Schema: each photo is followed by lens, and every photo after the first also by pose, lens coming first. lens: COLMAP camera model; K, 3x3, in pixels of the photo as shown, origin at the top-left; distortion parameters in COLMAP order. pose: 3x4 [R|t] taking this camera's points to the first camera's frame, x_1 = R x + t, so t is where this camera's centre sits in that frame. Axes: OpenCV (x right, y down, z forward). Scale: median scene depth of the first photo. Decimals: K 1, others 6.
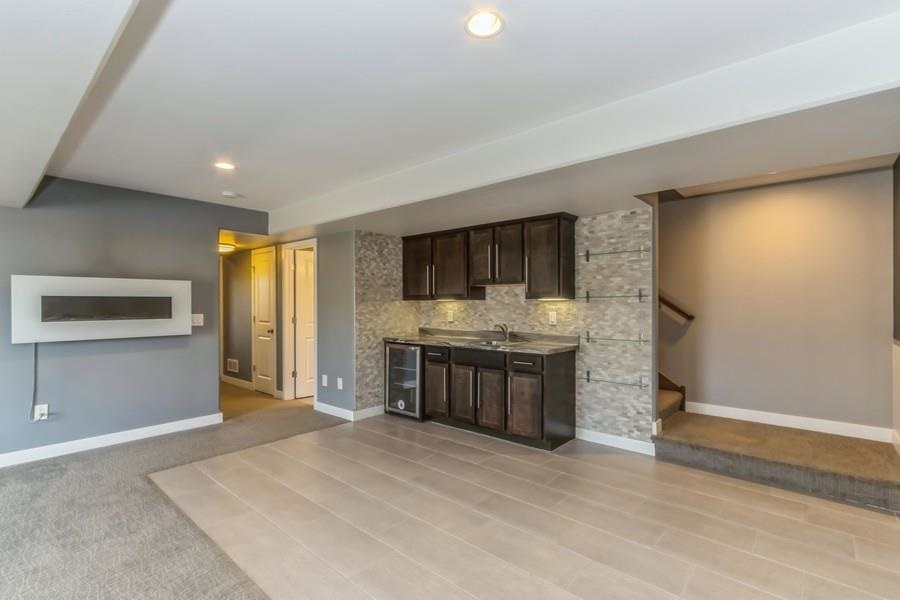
lens RADIAL K [[420.7, 0, 447.5], [0, 420.7, 305.7], [0, 0, 1]] dist [0.003806, 0.000858]
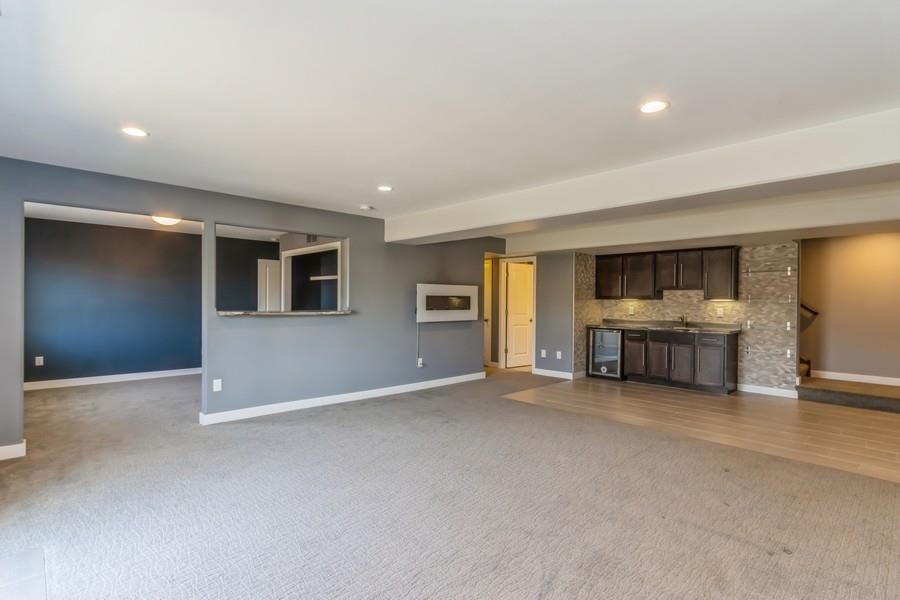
lens RADIAL K [[440.7, 0, 447.7], [0, 440.7, 302.7], [0, 0, 1]] dist [0.001999, -0.002187]
pose [[0.996574, 0.010818, -0.081991, -0.580948], [-0.010690, 0.999941, 0.001993, 0.001549], [0.082008, -0.001110, 0.996631, -0.647276]]
